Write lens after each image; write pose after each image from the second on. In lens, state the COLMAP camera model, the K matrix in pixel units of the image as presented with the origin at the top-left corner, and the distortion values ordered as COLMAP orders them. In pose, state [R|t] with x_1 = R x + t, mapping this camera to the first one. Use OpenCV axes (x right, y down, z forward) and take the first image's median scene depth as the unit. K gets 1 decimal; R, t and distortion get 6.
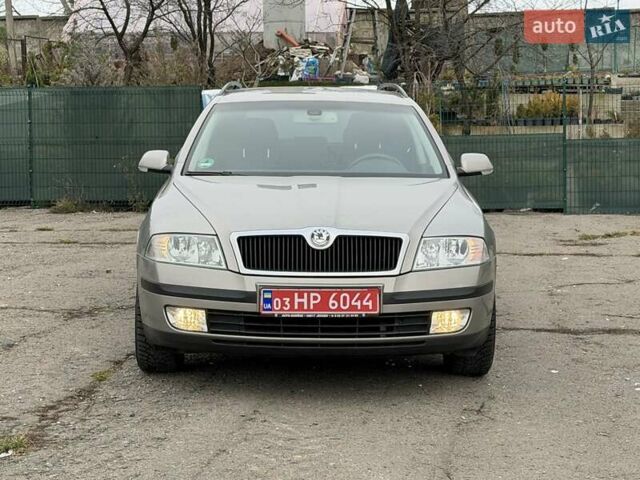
lens RADIAL K [[1447.5, 0, 320.0], [0, 1447.5, 240.0], [0, 0, 1]] dist [0.051908, 0.213415]
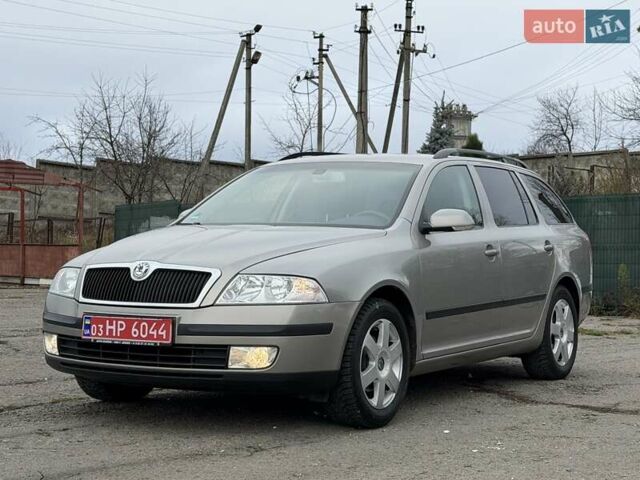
lens RADIAL K [[1348.9, 0, 320.0], [0, 1348.9, 240.0], [0, 0, 1]] dist [0.072086, 0.148417]
pose [[0.846188, 0.003945, -0.532869, 0.638897], [-0.056726, 0.994958, -0.082714, 0.050810], [0.529856, 0.100219, 0.842145, 0.238805]]
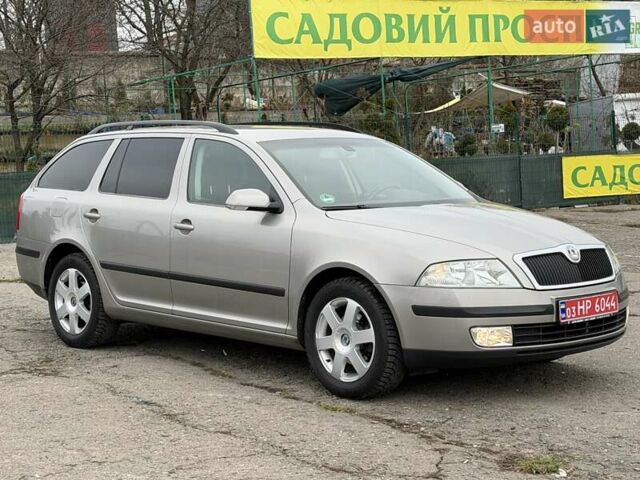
lens RADIAL K [[1348.9, 0, 320.0], [0, 1348.9, 240.0], [0, 0, 1]] dist [0.072086, 0.148417]
pose [[0.733037, -0.070009, 0.676576, -0.889720], [0.083013, 0.996461, 0.013169, -0.043480], [-0.675104, 0.046511, 0.736255, 0.337570]]
